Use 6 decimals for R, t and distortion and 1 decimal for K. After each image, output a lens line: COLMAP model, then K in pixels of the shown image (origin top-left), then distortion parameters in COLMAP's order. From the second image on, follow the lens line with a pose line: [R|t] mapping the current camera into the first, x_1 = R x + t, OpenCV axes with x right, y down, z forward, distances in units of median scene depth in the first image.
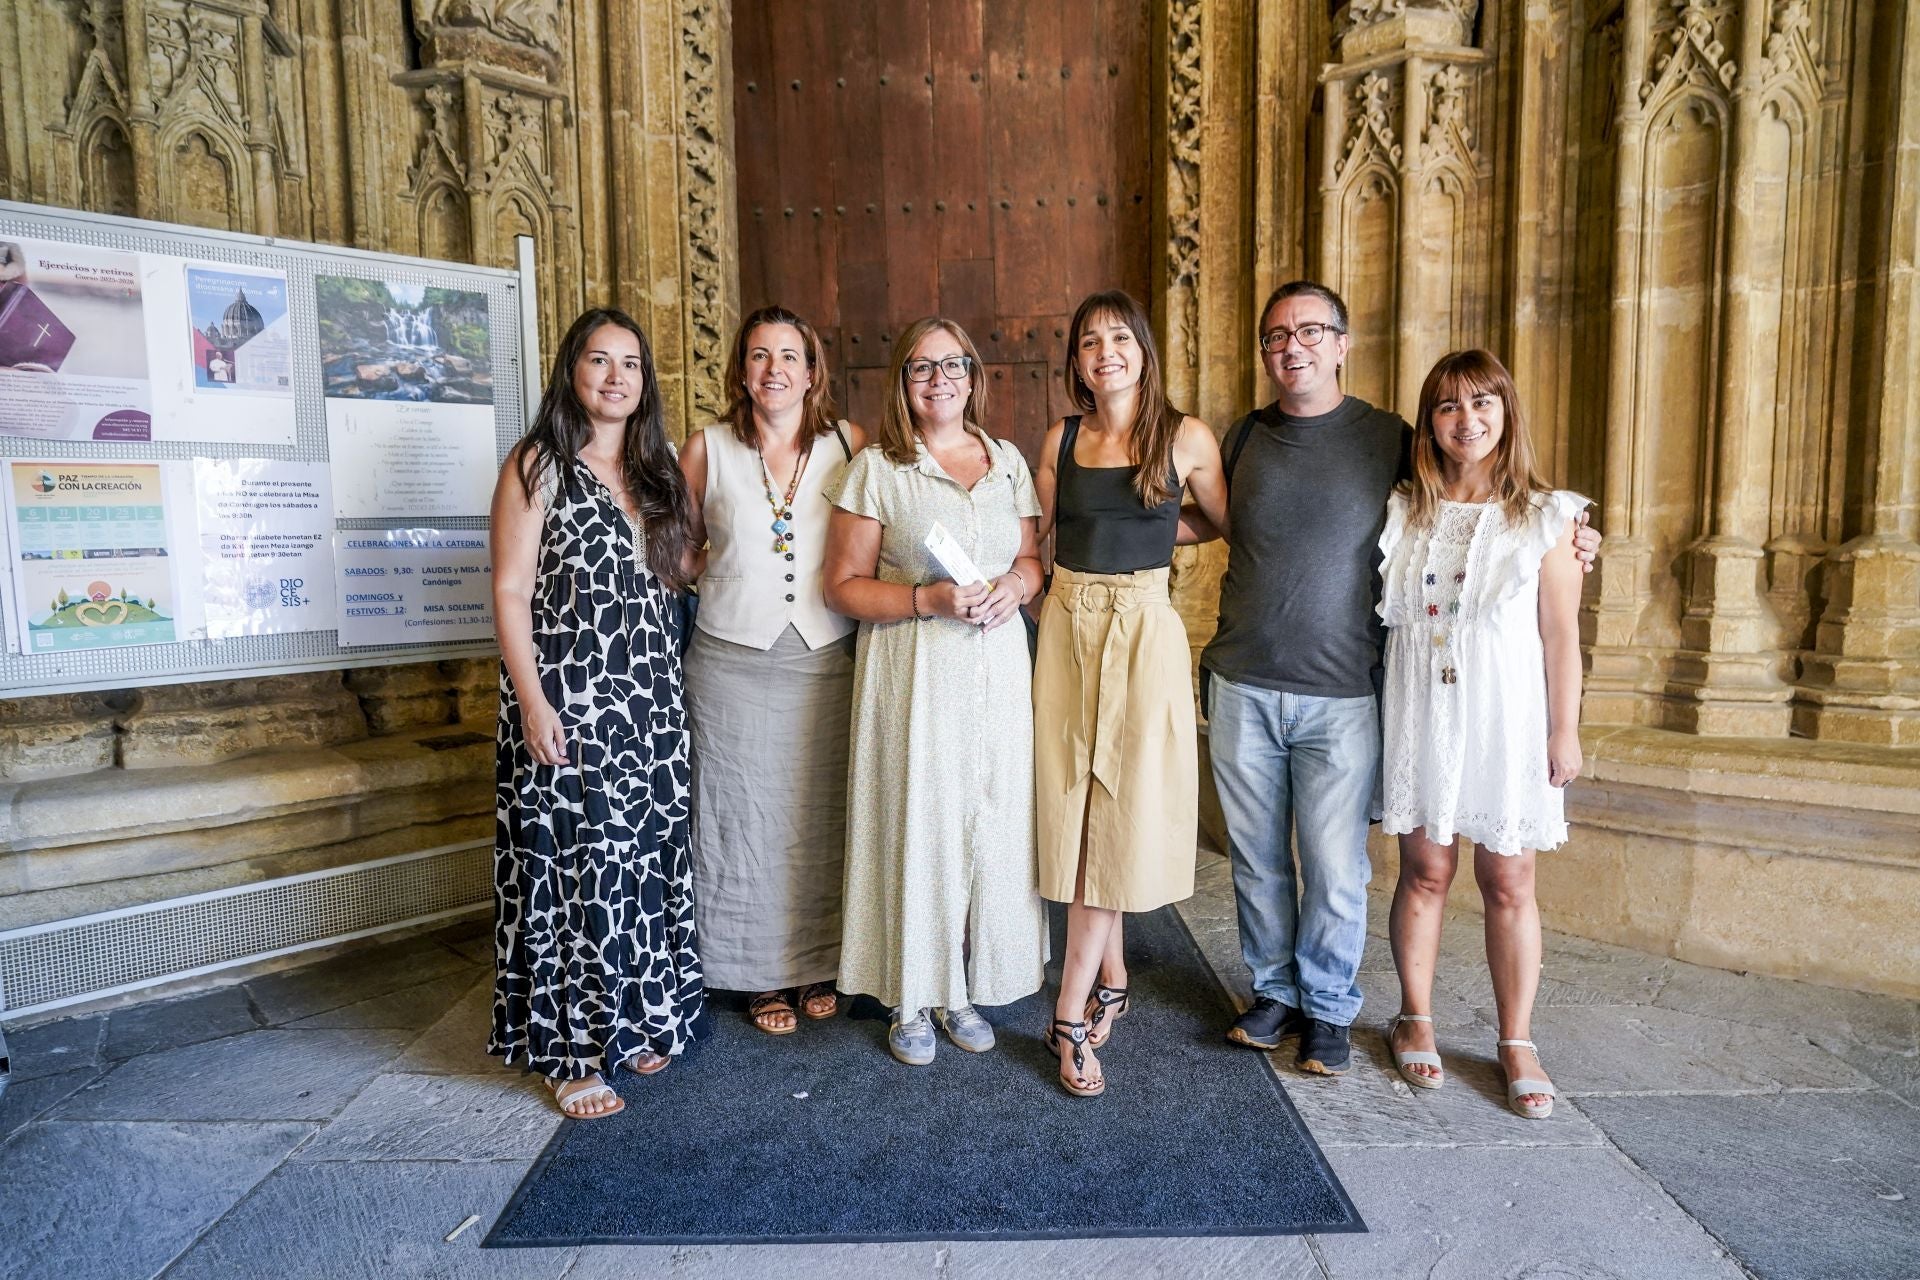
lens RADIAL K [[1149.5, 0, 960.0], [0, 1149.5, 640.0], [0, 0, 1]] dist [-0.001286, 0.002568]
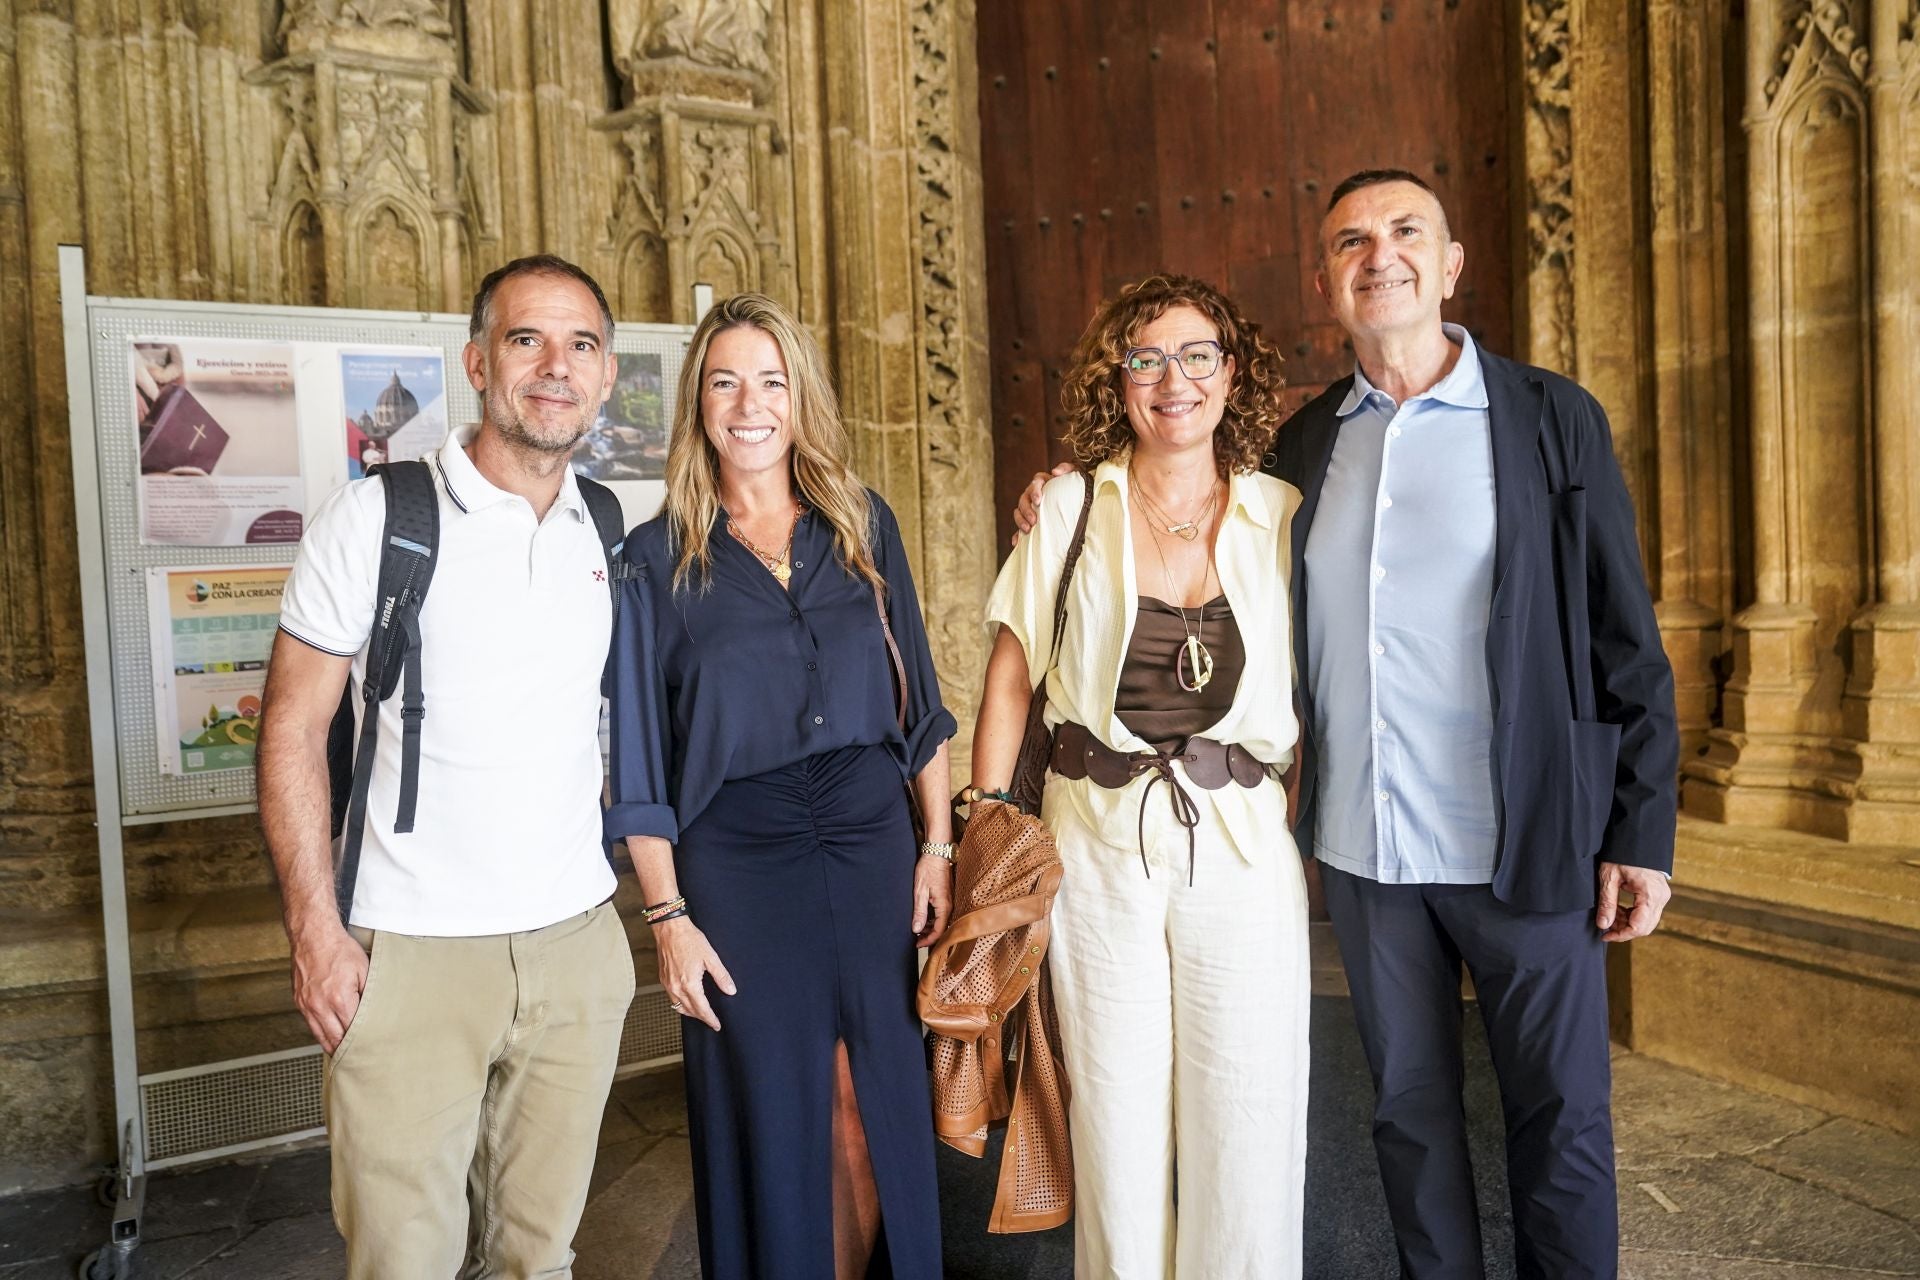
lens RADIAL K [[1332.3, 0, 959.9], [0, 1332.3, 628.7], [0, 0, 1]] dist [0.001489, 0.001158]
pose [[0.962514, -0.015265, -0.270802, 0.063725], [0.001145, 0.998635, -0.052222, -0.032333], [0.271230, 0.049954, 0.961218, 0.080495]]
